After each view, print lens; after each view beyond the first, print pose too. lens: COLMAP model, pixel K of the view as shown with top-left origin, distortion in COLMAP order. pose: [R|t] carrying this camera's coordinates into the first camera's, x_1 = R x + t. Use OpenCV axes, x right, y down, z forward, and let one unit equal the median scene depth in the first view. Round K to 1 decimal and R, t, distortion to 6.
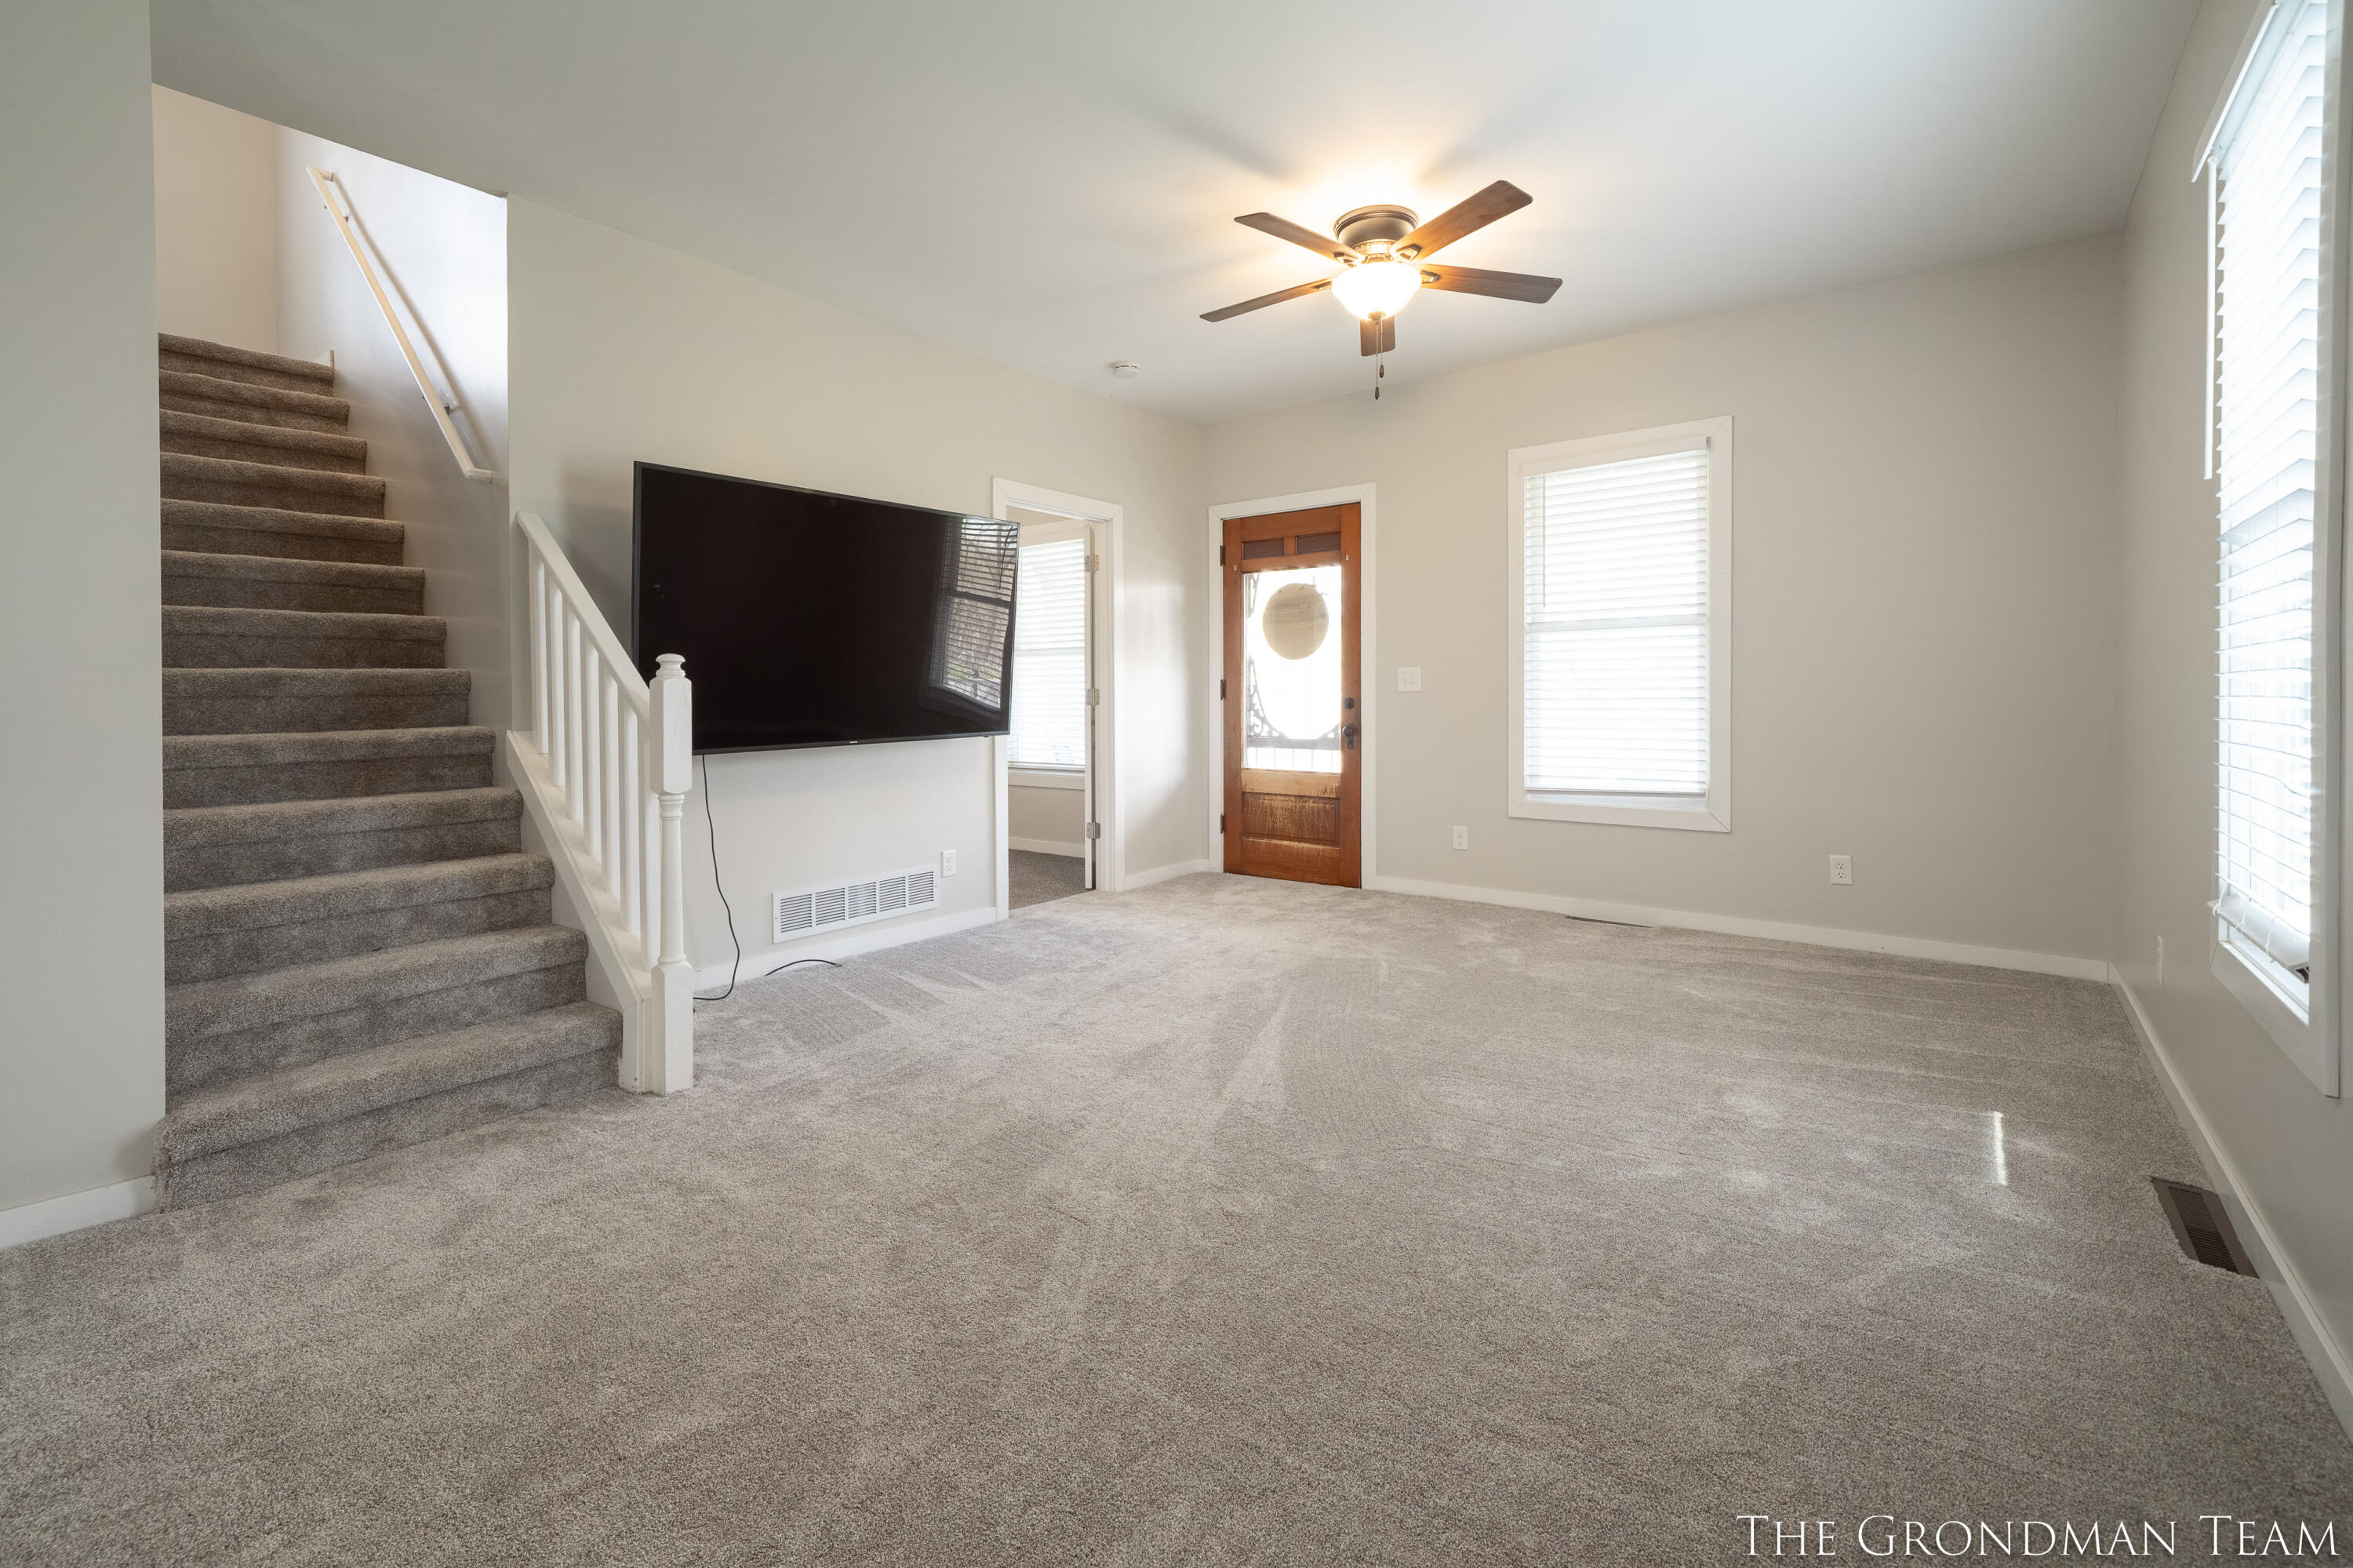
lens RADIAL K [[1003.6, 0, 1209.2], [0, 1003.6, 714.8], [0, 0, 1]] dist [-0.002050, 0.001337]
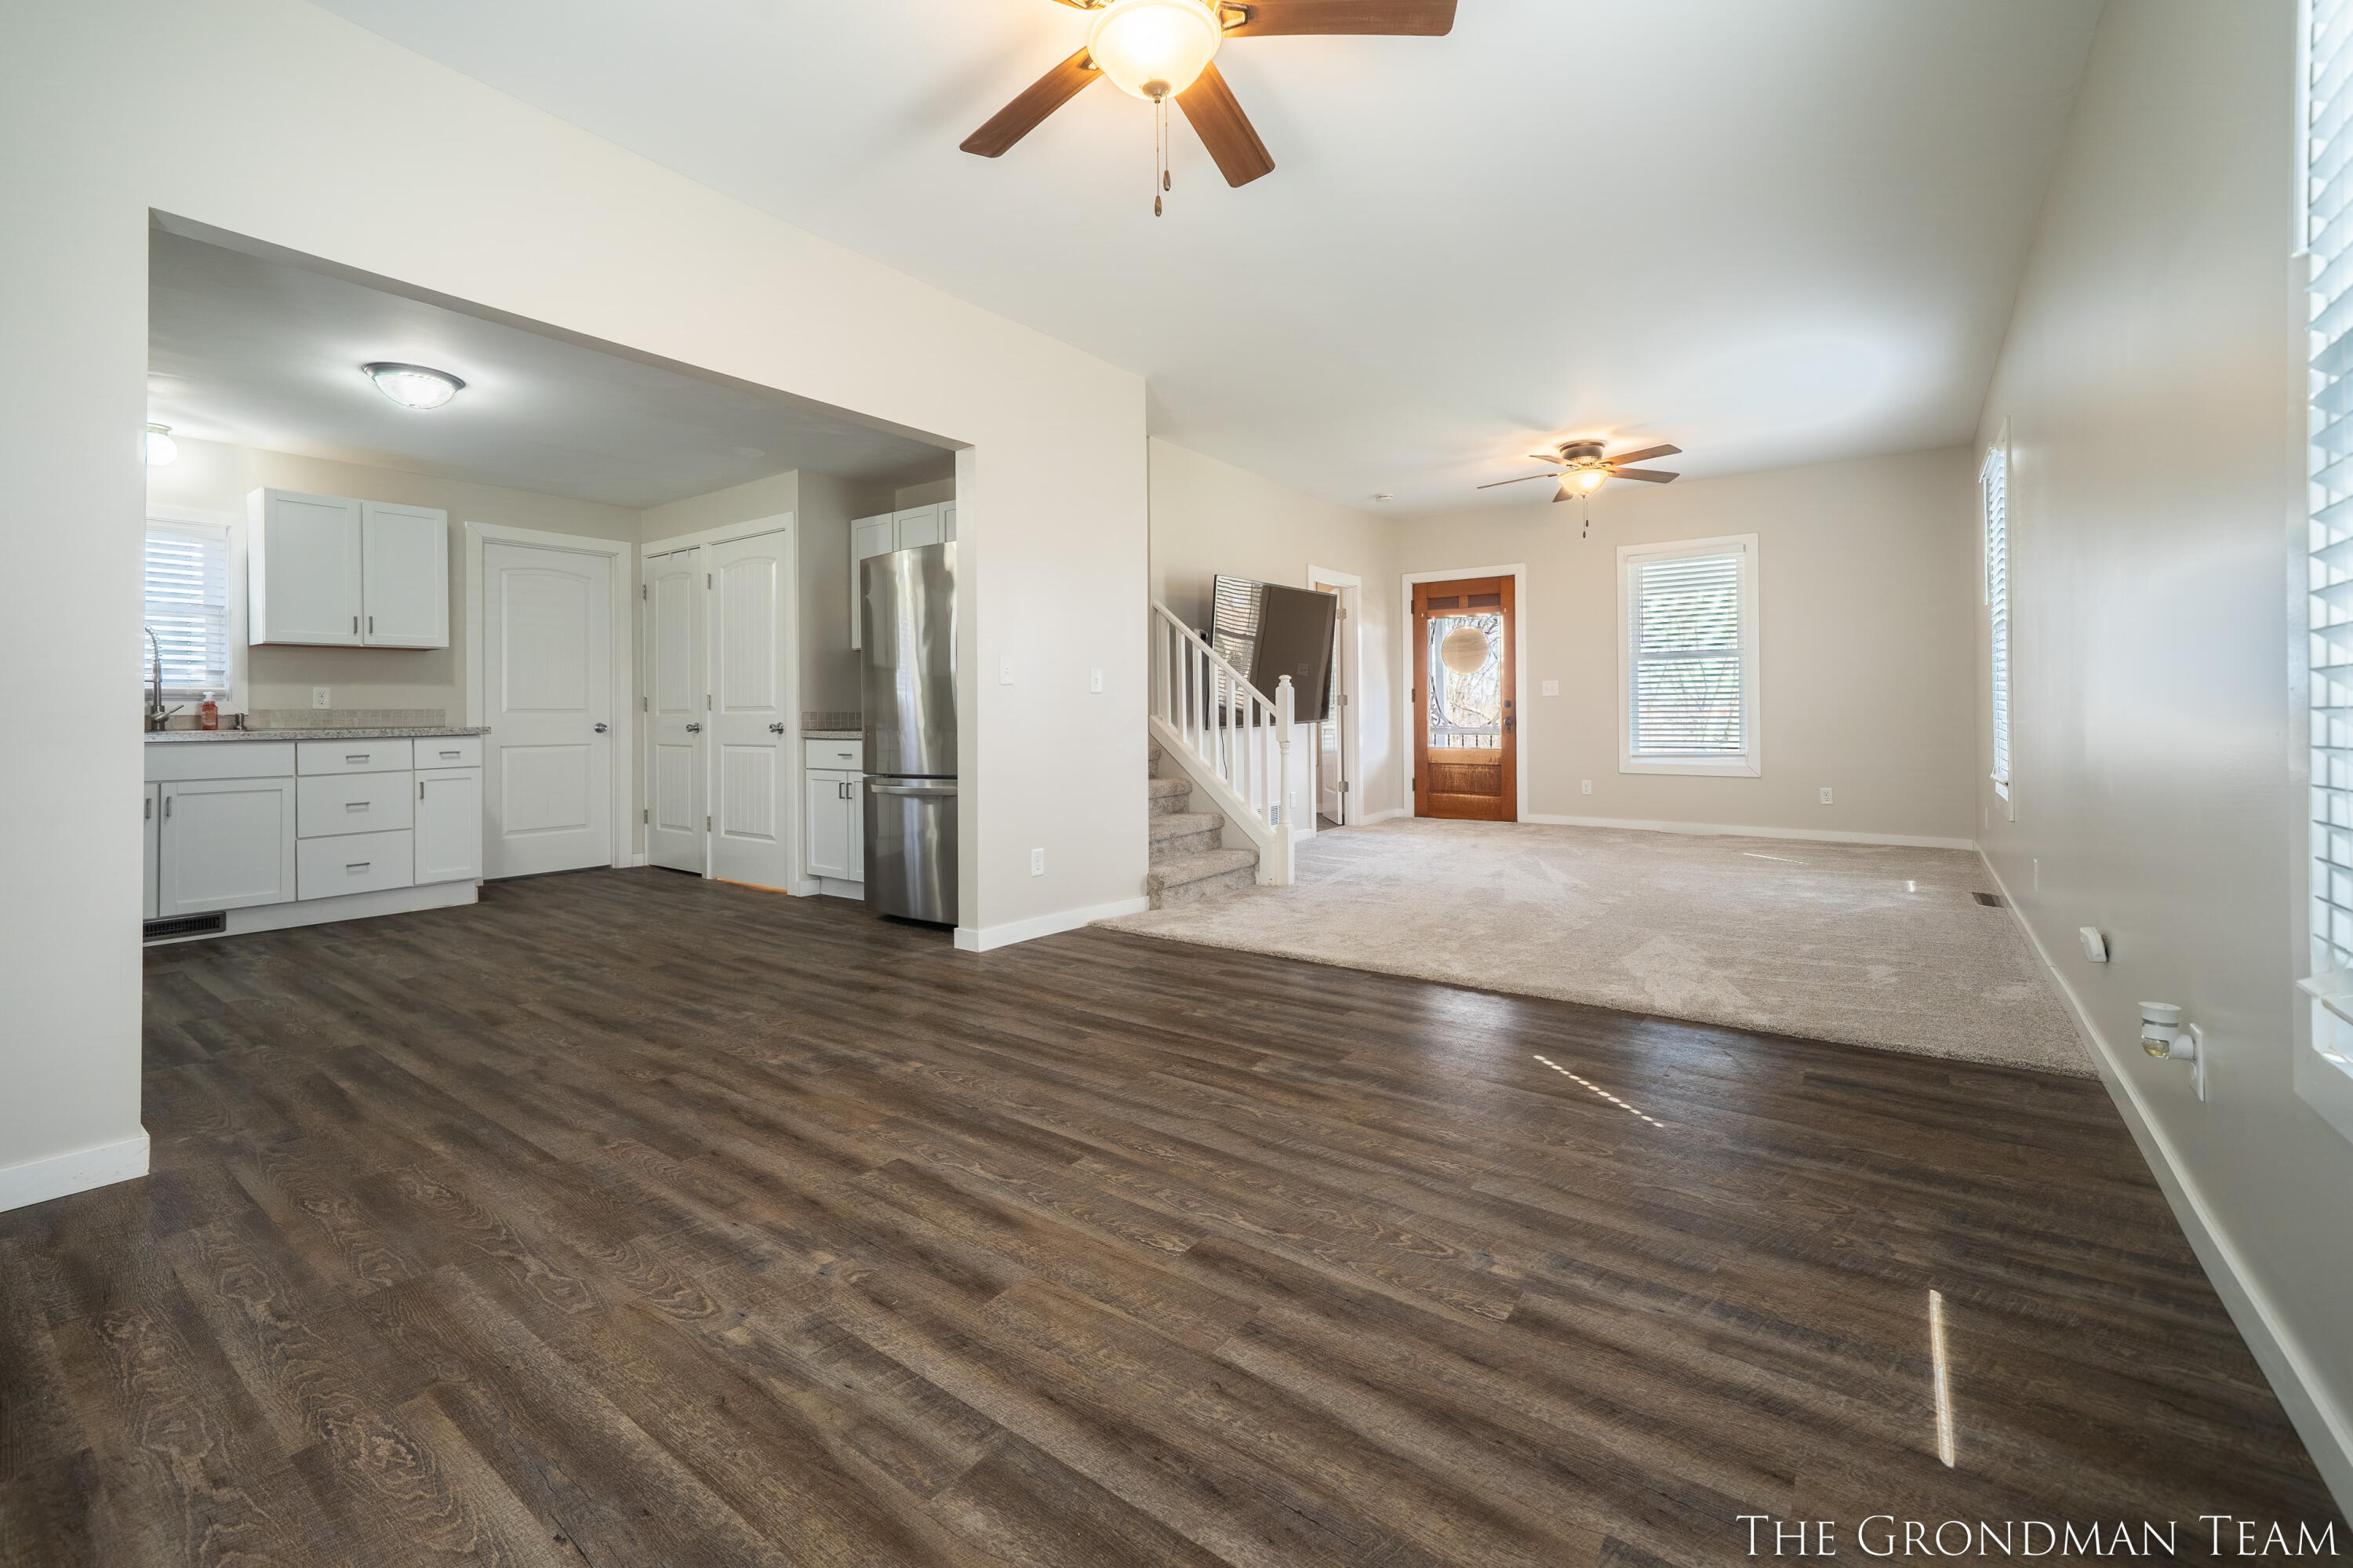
lens RADIAL K [[1003.6, 0, 1183.1], [0, 1003.6, 702.4], [0, 0, 1]] dist [-0.002050, 0.001337]
pose [[0.999726, -0.003458, 0.023171, -0.394697], [0.004046, 0.999670, -0.025370, 0.023943], [-0.023076, 0.025457, 0.999410, -0.537600]]
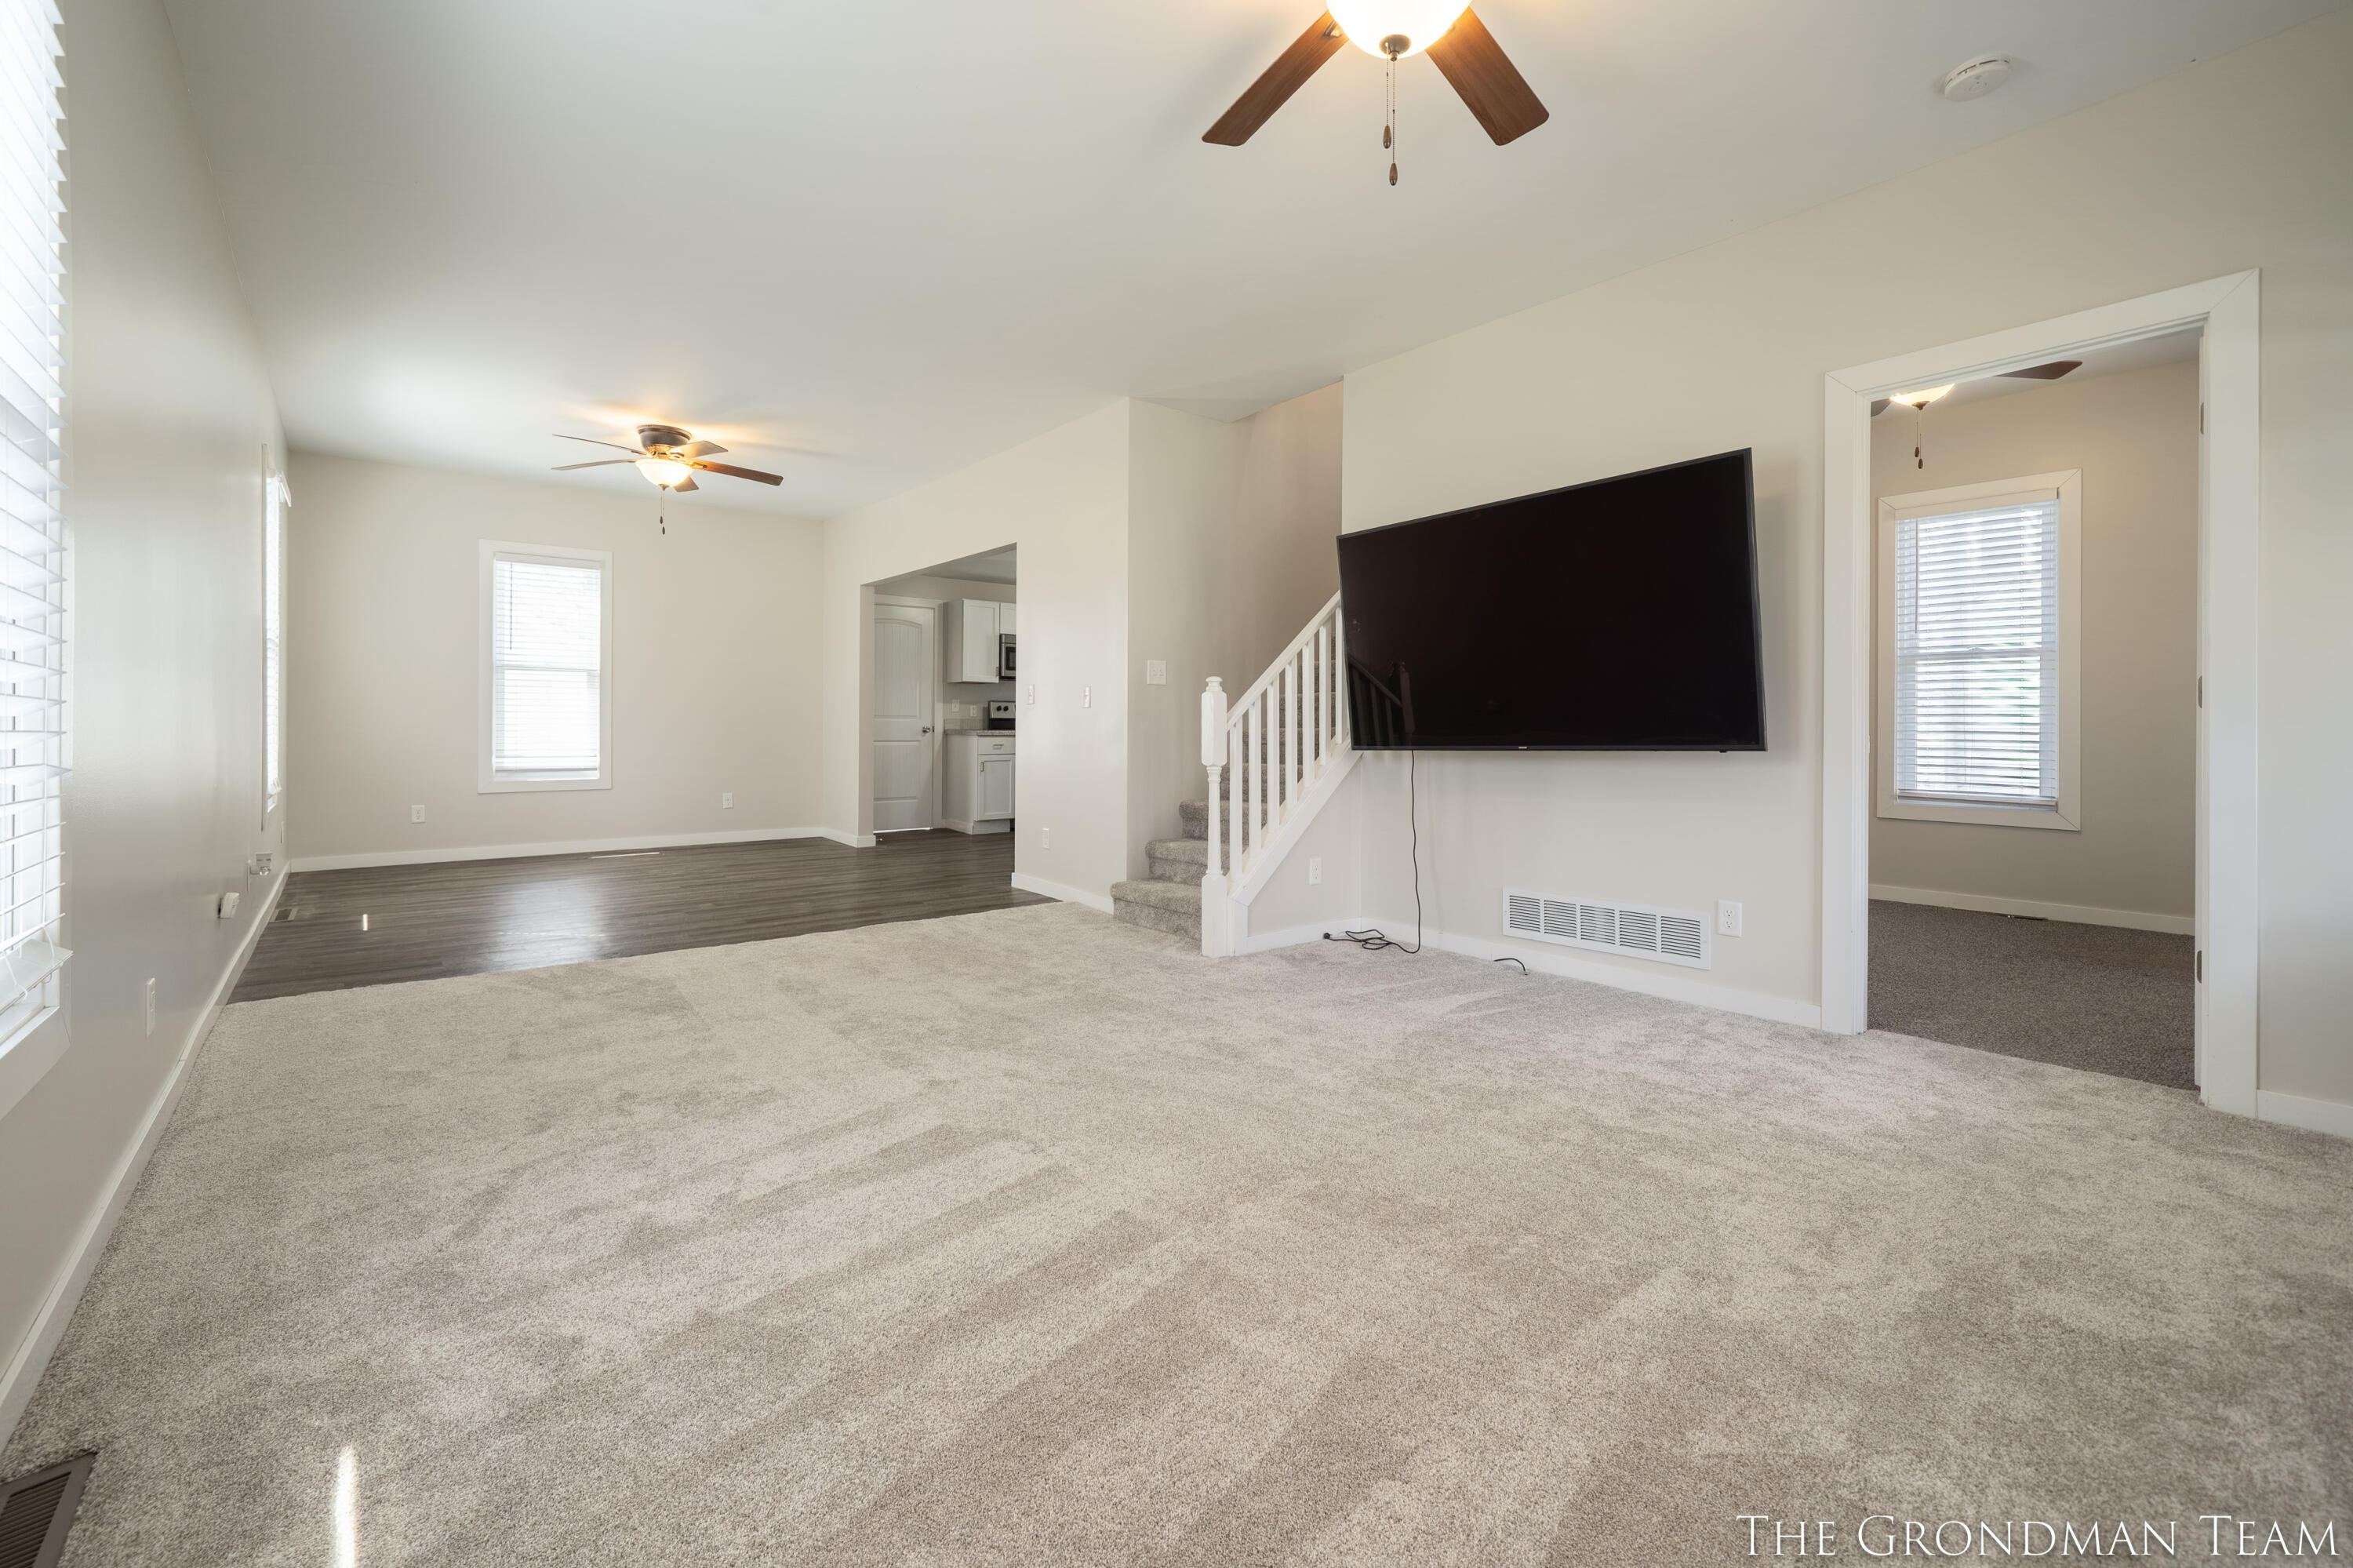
lens RADIAL K [[1003.6, 0, 1133.5], [0, 1003.6, 729.2], [0, 0, 1]] dist [-0.002050, 0.001337]
pose [[-0.272085, 0.006809, -0.962249, 0.465828], [-0.016283, 0.999799, 0.011679, 0.001877], [0.962135, 0.018846, -0.271920, 0.602026]]
